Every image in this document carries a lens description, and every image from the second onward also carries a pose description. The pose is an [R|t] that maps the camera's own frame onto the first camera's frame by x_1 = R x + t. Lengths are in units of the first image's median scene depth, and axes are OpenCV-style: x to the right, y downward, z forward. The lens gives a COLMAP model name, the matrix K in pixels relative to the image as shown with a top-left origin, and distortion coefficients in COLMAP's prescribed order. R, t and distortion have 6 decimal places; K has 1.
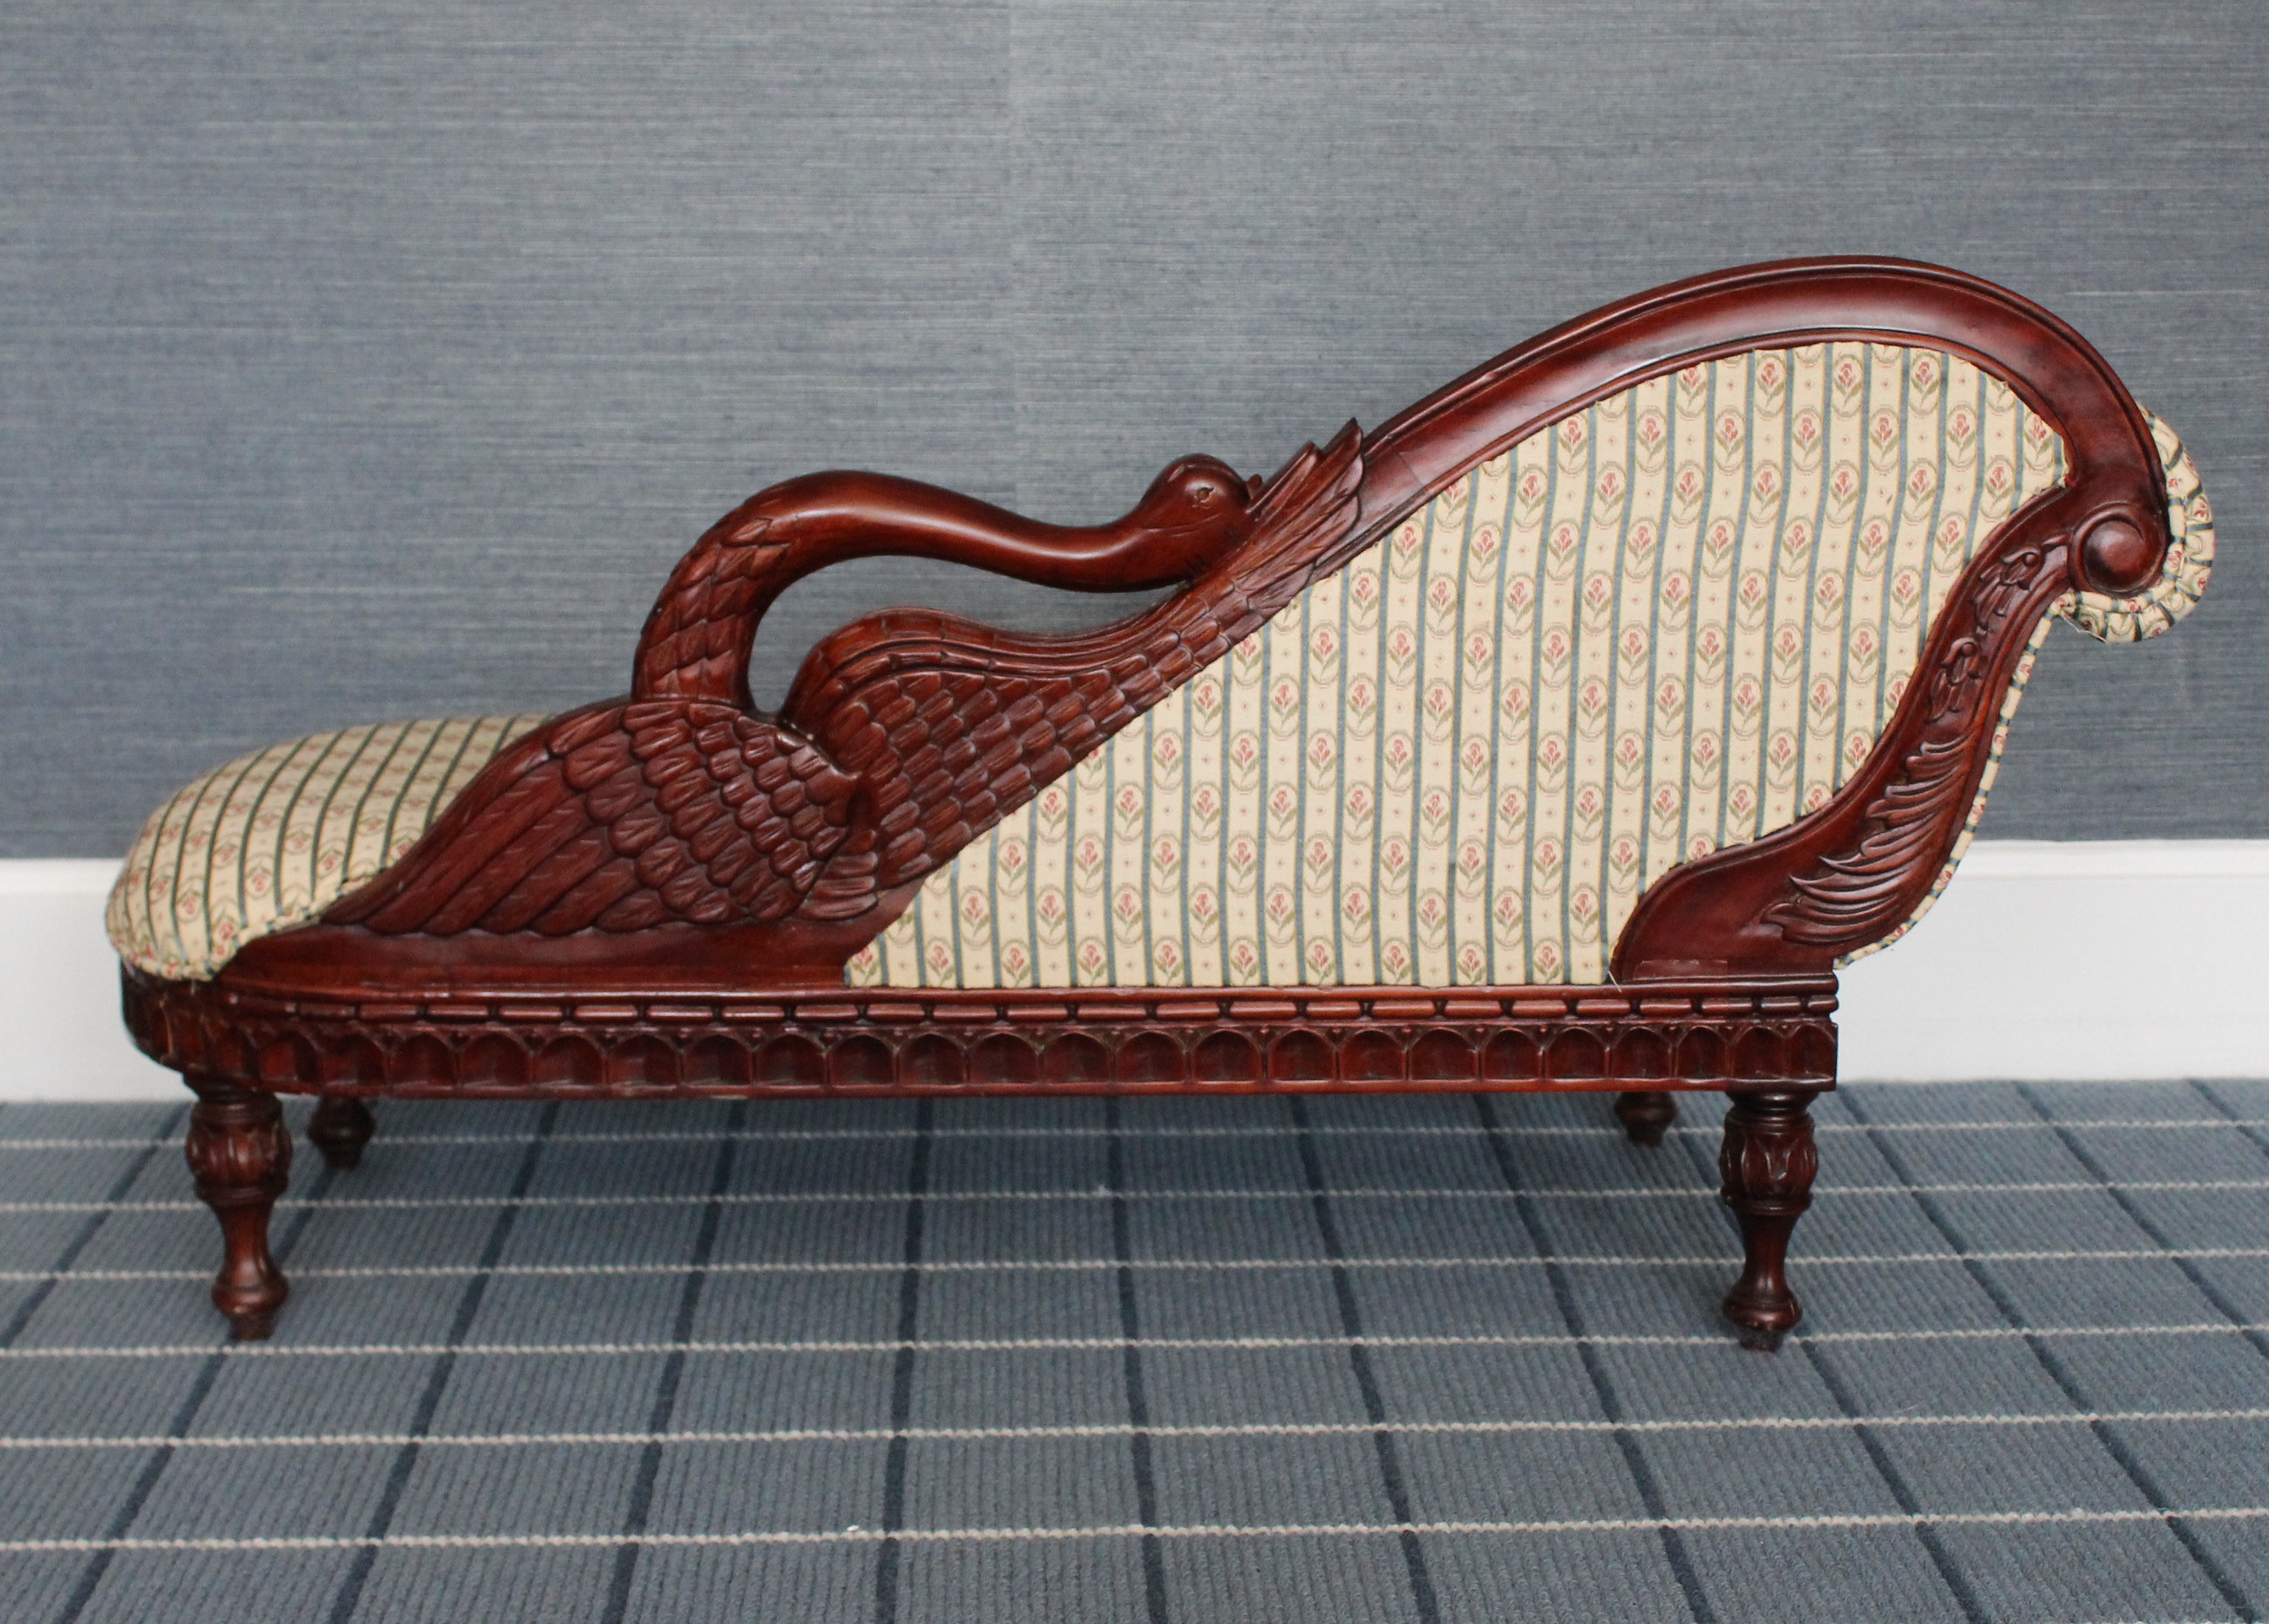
lens RADIAL K [[3636.0, 0, 1161.5], [0, 3636.0, 771.8], [0, 0, 1]] dist [-0.111269, 0.135870]
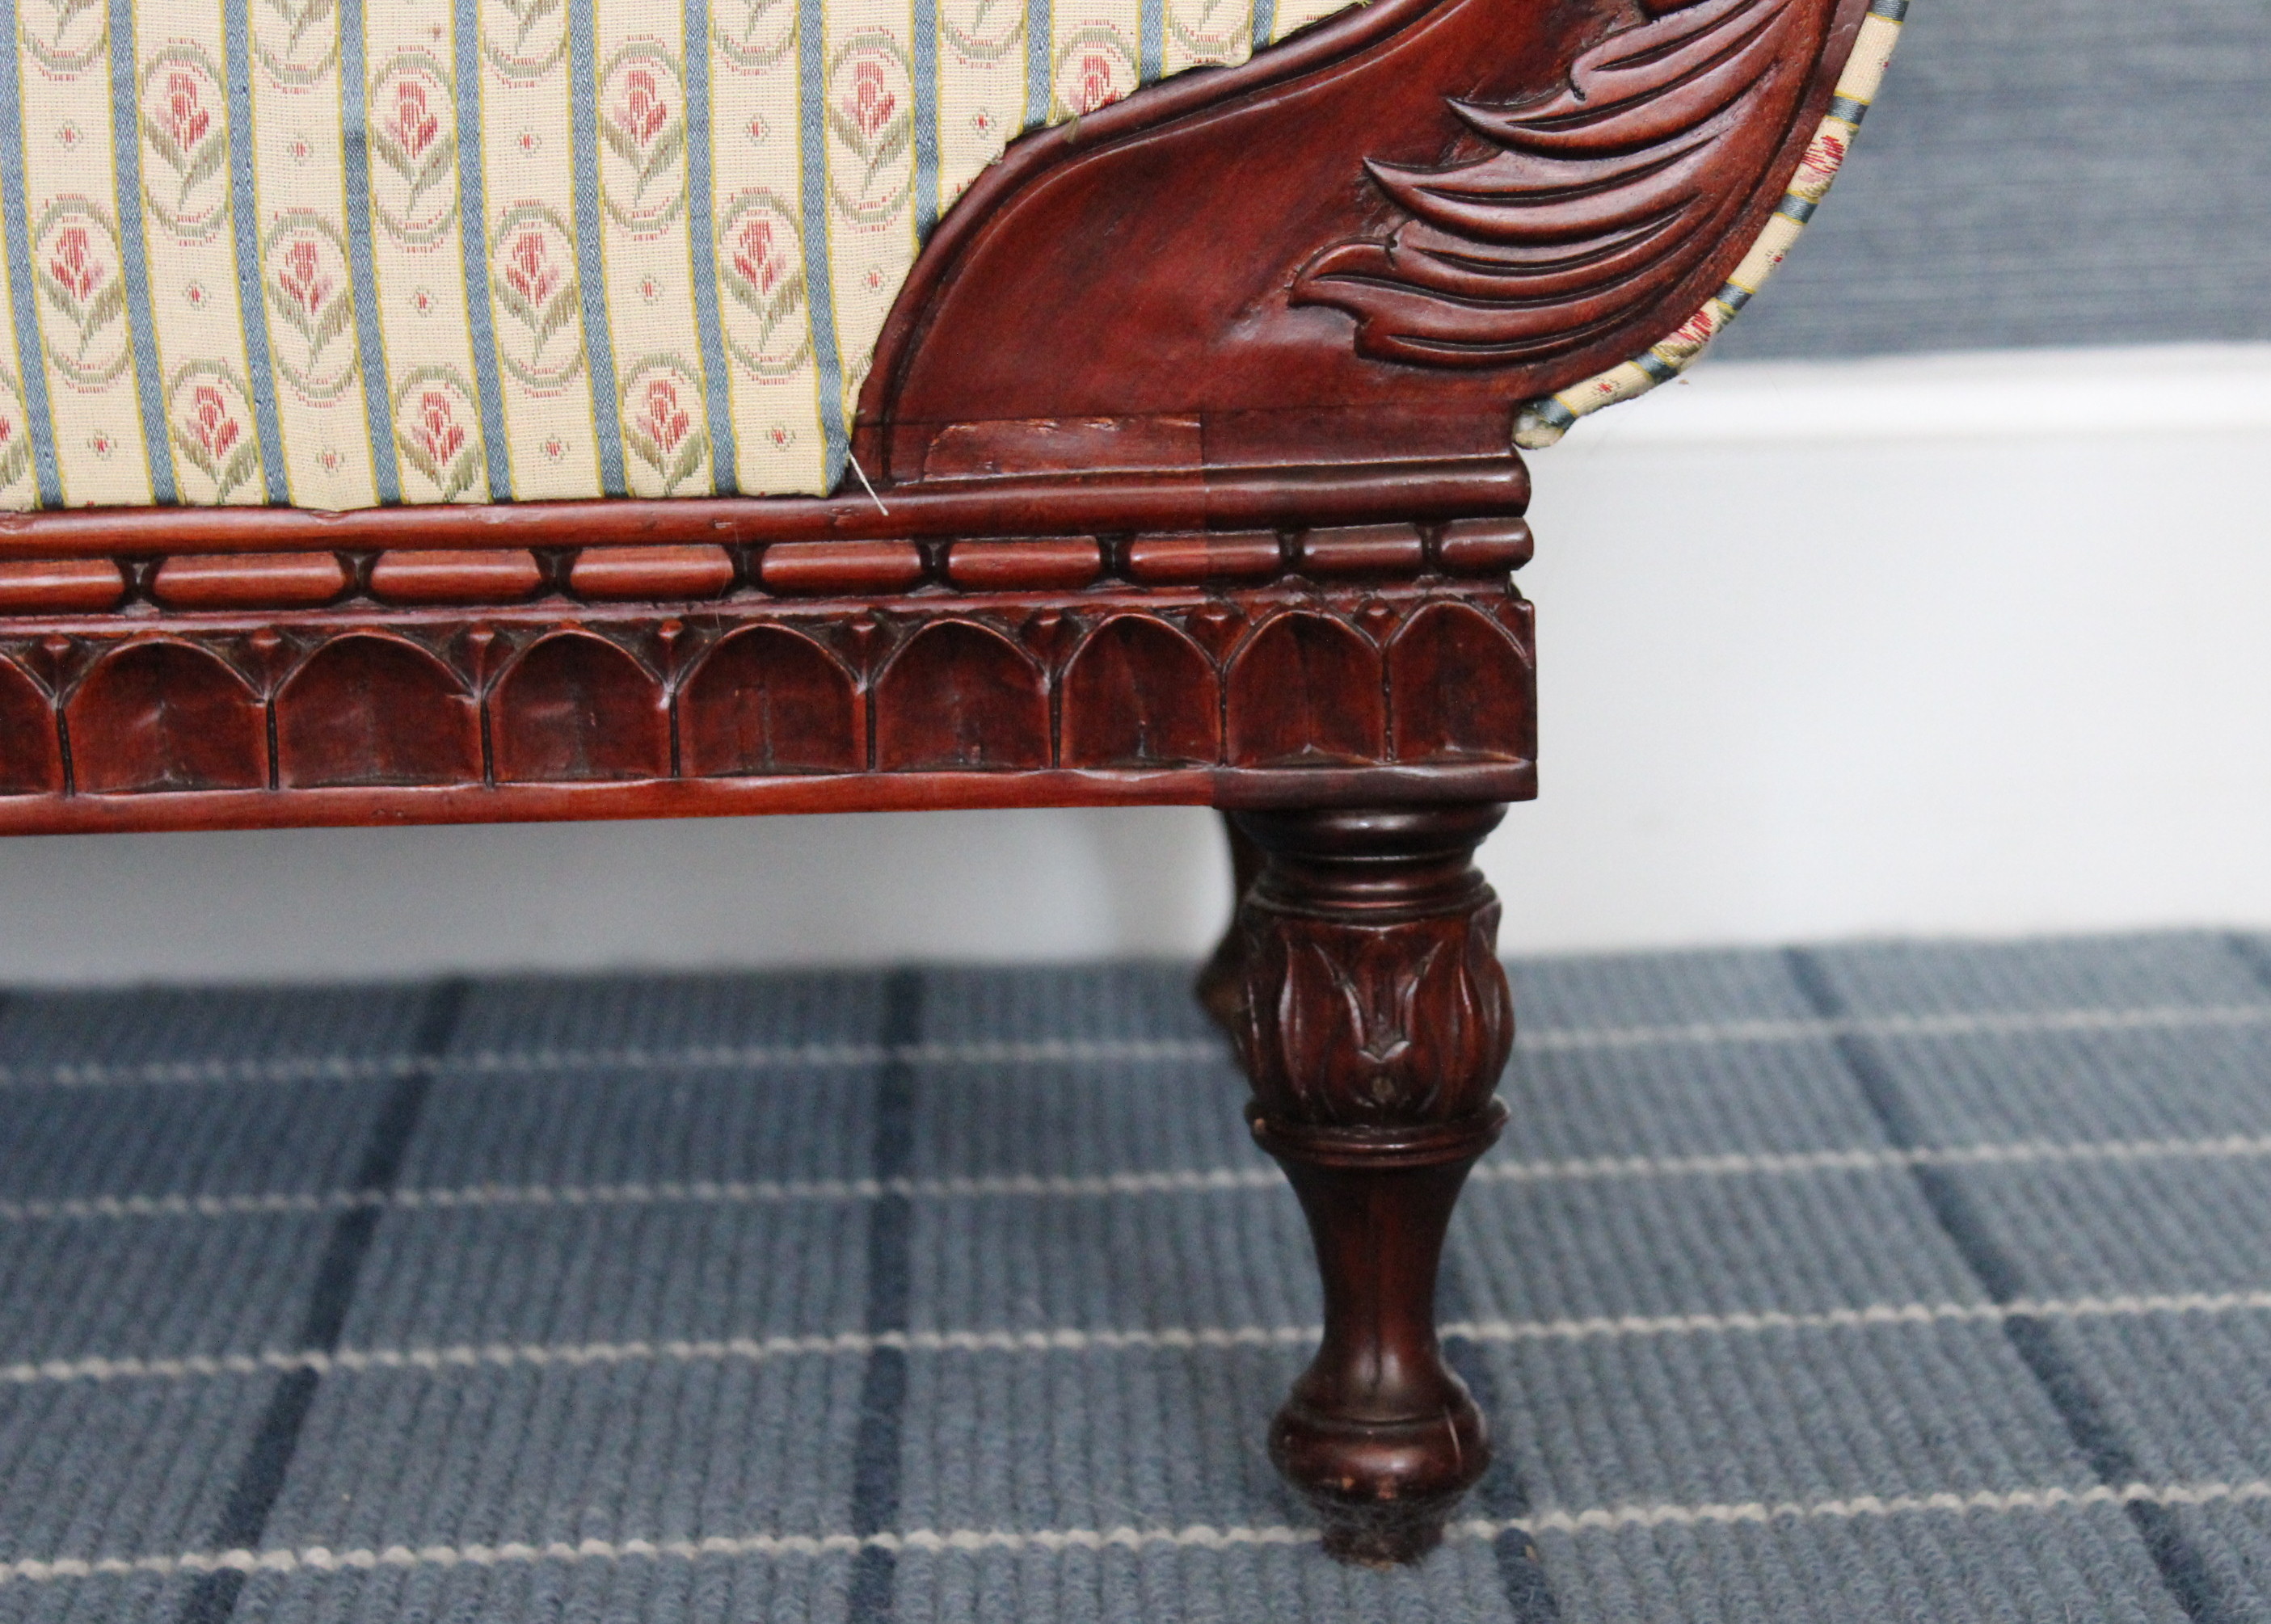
lens RADIAL K [[5685.1, 0, 1366.6], [0, 5685.1, 815.0], [0, 0, 1]] dist [0.030372, 0.250208]
pose [[0.999230, -0.023260, 0.031592, 0.155723], [0.023042, 0.999708, 0.007245, 0.086962], [-0.031752, -0.006511, 0.999475, 0.464700]]
